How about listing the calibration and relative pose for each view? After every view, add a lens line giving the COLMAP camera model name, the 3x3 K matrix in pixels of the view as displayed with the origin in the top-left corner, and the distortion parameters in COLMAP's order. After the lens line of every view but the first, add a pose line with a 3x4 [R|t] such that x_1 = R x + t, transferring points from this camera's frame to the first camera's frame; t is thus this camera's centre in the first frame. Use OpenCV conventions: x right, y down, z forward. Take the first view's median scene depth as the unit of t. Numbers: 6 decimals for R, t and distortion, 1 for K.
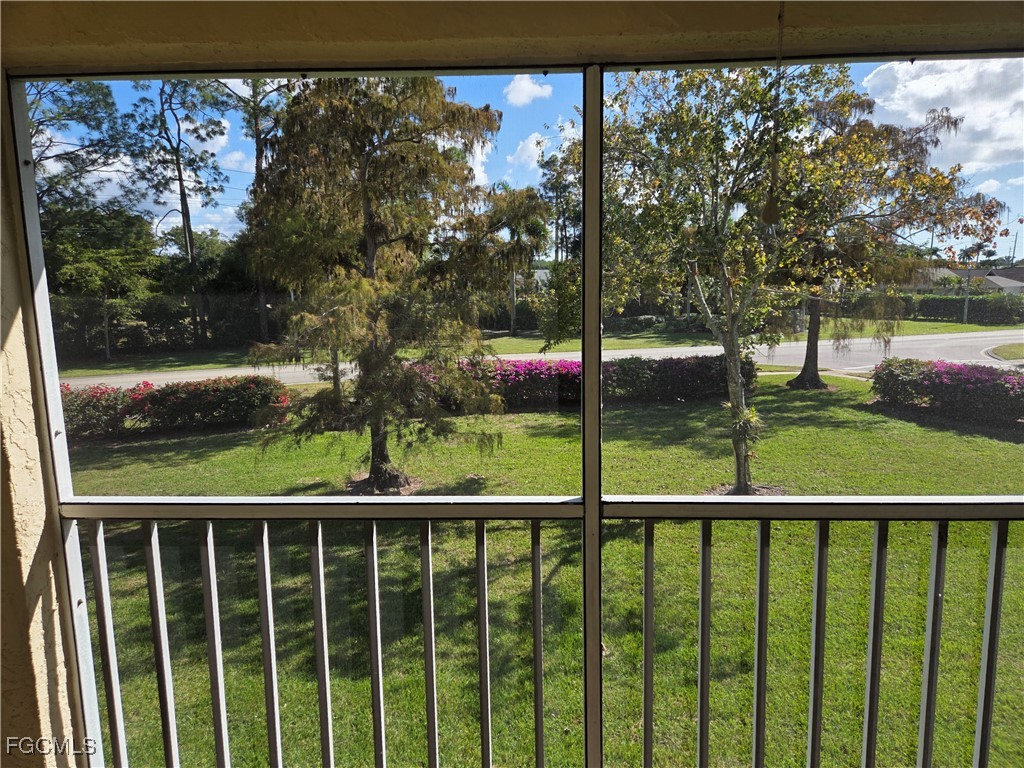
lens RADIAL K [[685.5, 0, 511.5], [0, 685.5, 378.8], [0, 0, 1]] dist [0.070150, -0.063368]
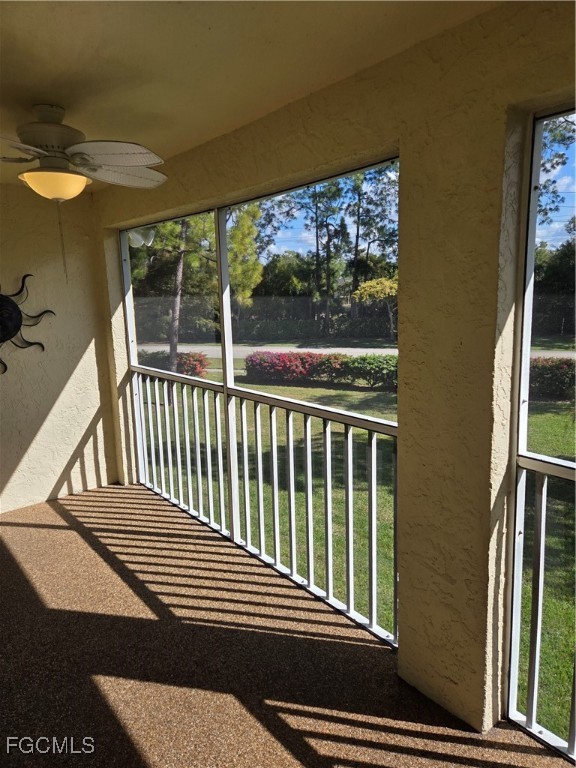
lens RADIAL K [[514.1, 0, 290.5], [0, 514.1, 378.8], [0, 0, 1]] dist [0.070150, -0.063368]
pose [[0.673245, 0.123958, -0.728955, -0.240430], [-0.092711, 0.992219, 0.083101, -0.003298], [0.733585, 0.011635, 0.679499, 0.030330]]
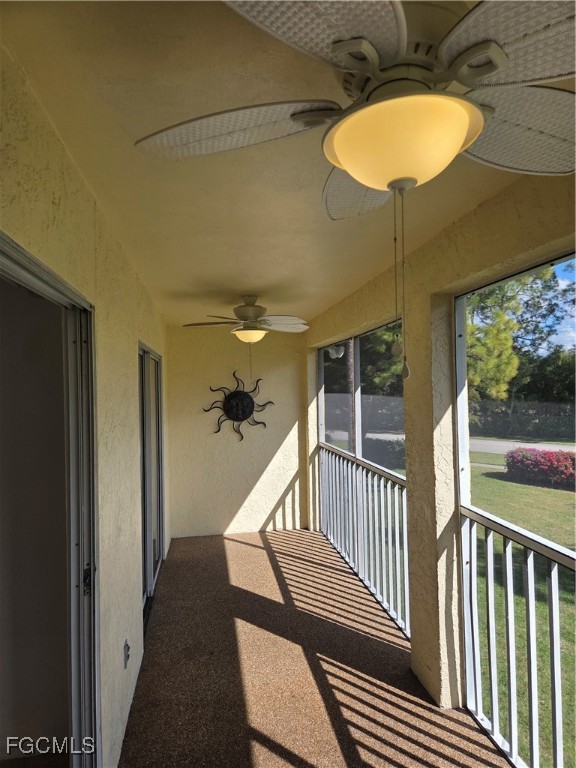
lens RADIAL K [[514.1, 0, 290.5], [0, 514.1, 378.8], [0, 0, 1]] dist [0.070150, -0.063368]
pose [[0.206595, -0.005212, -0.978413, 0.666861], [-0.126845, 0.991404, -0.032065, -0.065383], [0.970169, 0.130731, 0.204158, 0.192445]]
